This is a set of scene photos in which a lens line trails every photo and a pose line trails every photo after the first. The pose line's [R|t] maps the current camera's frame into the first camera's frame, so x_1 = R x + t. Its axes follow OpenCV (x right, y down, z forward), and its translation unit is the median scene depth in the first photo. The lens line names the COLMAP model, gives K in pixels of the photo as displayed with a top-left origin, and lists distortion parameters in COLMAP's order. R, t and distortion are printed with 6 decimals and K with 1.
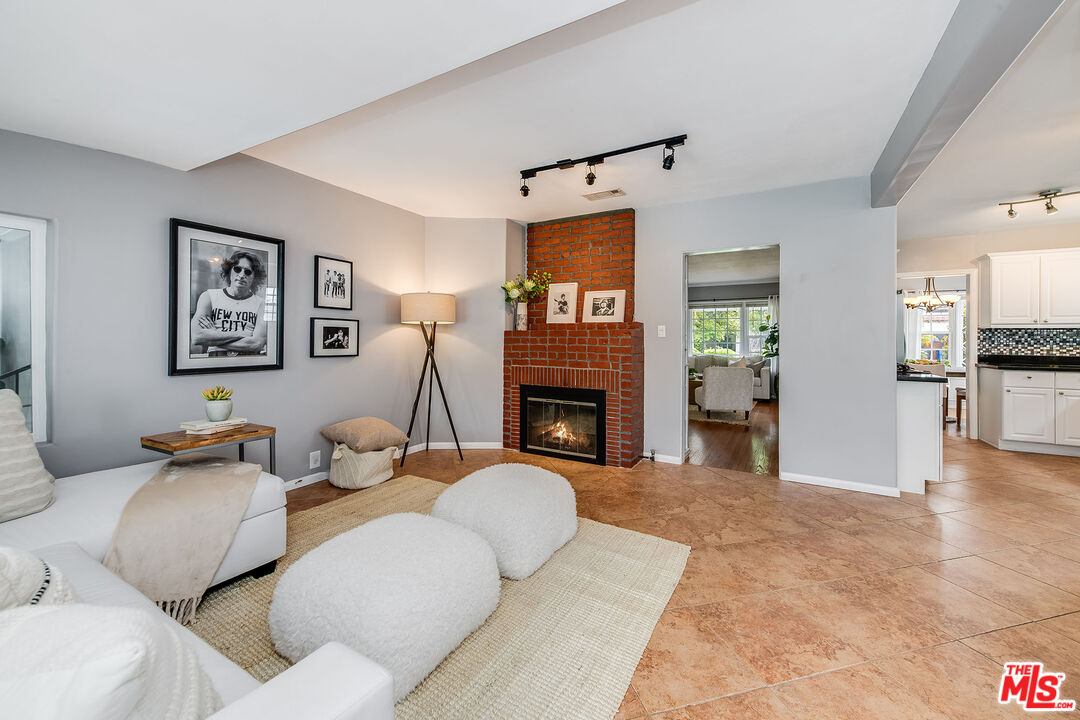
lens RADIAL K [[426.9, 0, 543.1], [0, 426.9, 340.1], [0, 0, 1]] dist [-0.000380, -0.000008]
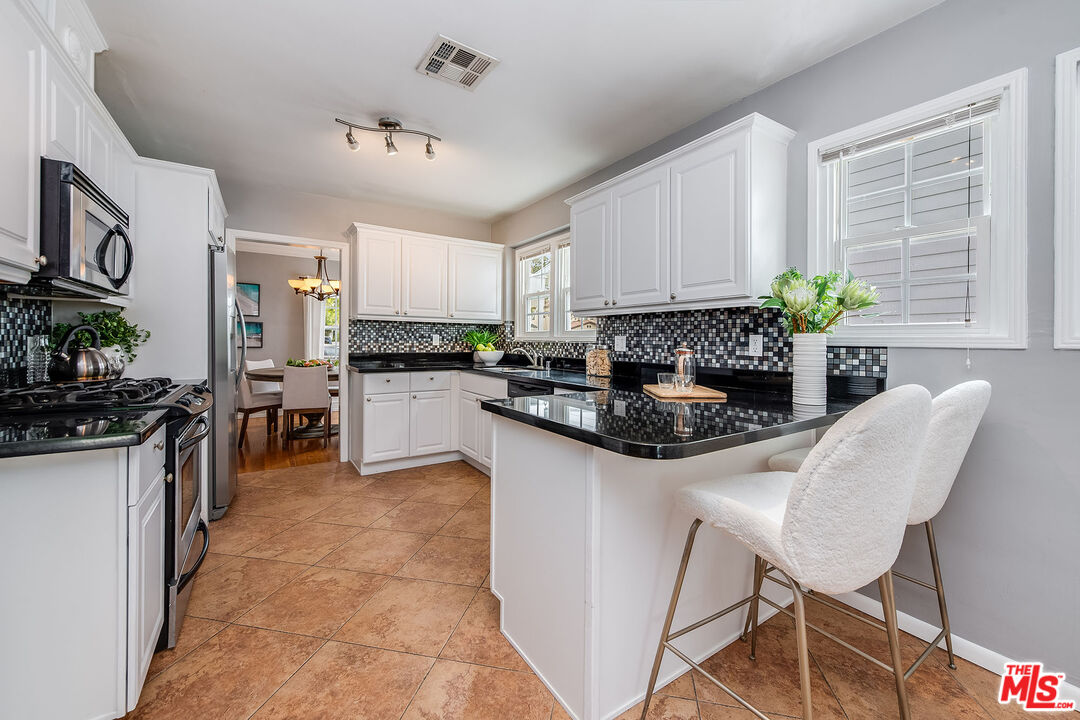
lens RADIAL K [[426.9, 0, 543.1], [0, 426.9, 340.1], [0, 0, 1]] dist [-0.000380, -0.000008]
pose [[0.456312, -0.001969, 0.889818, 0.699213], [-0.004062, 0.999983, 0.004296, 0.007229], [-0.889810, -0.005575, 0.456296, 0.468393]]
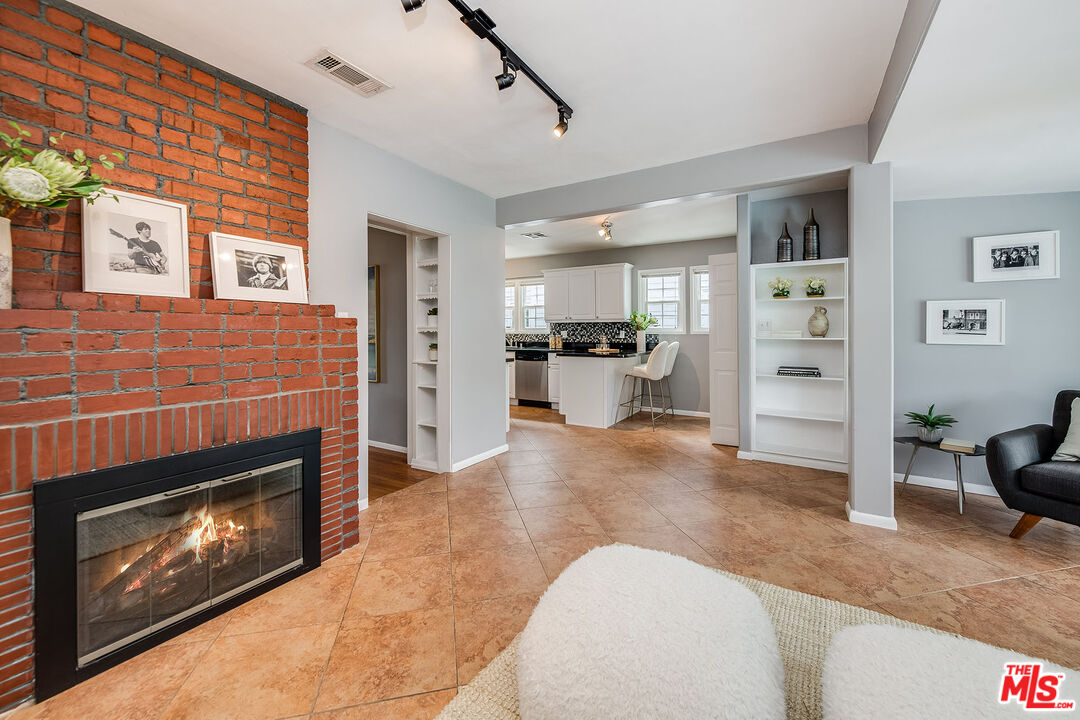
lens RADIAL K [[423.0, 0, 544.3], [0, 423.0, 332.8], [0, 0, 1]] dist [-0.000860, 0.000085]
pose [[0.018380, -0.009415, 0.999787, -0.433536], [0.003585, 0.999950, 0.009351, -0.008713], [-0.999825, 0.003412, 0.018413, 0.779912]]
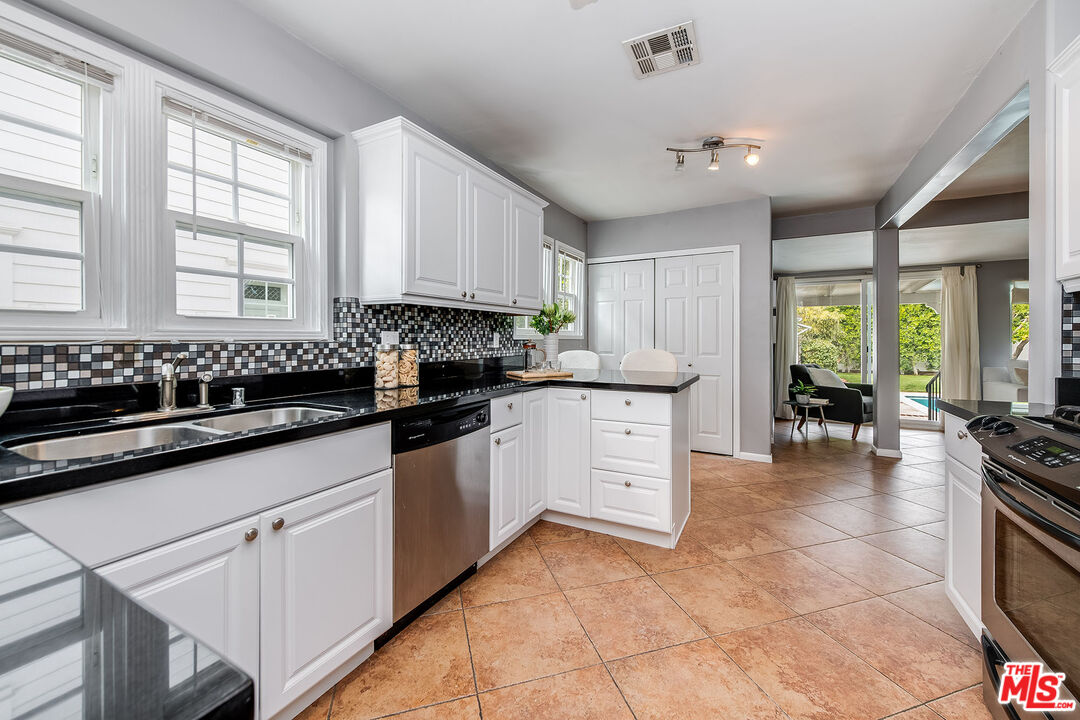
lens RADIAL K [[426.9, 0, 543.1], [0, 426.9, 340.1], [0, 0, 1]] dist [-0.000380, -0.000008]
pose [[-0.999718, -0.004711, -0.023283, 1.324444], [-0.004894, 0.999957, 0.007825, 0.008696], [0.023246, 0.007937, -0.999698, 1.382445]]
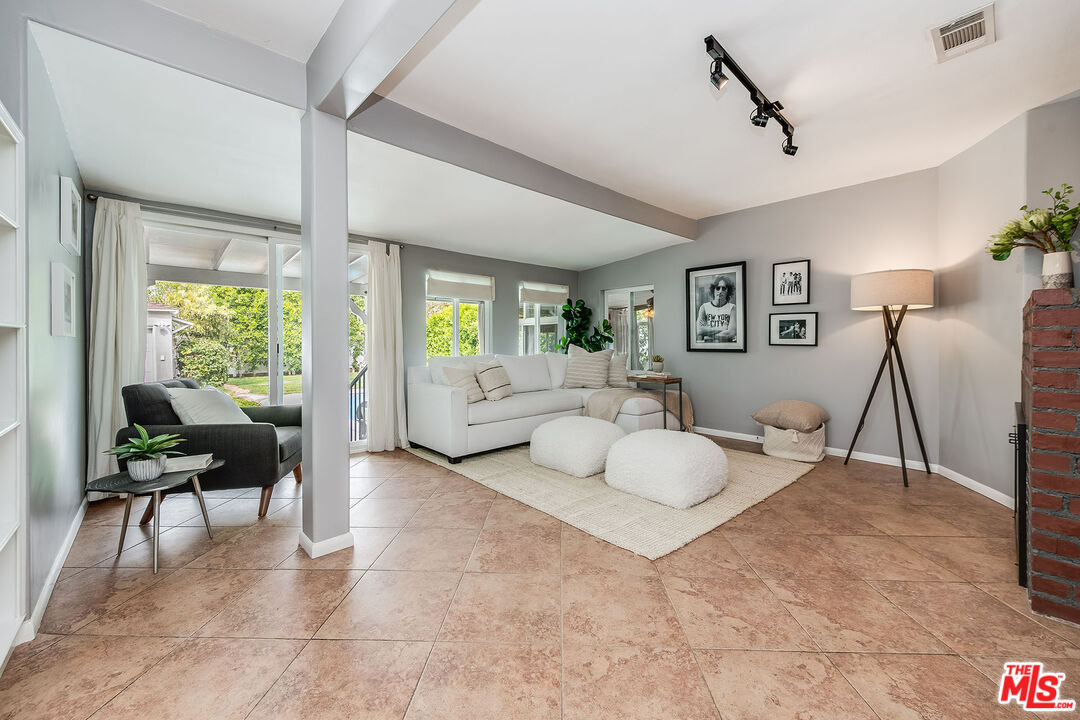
lens RADIAL K [[420.3, 0, 538.0], [0, 420.3, 340.6], [0, 0, 1]] dist [0.013457, -0.000052]
pose [[-0.305213, -0.002225, -0.952281, 0.841147], [-0.003109, 0.999994, -0.001340, 0.029594], [0.952279, 0.002552, -0.305218, 0.706961]]
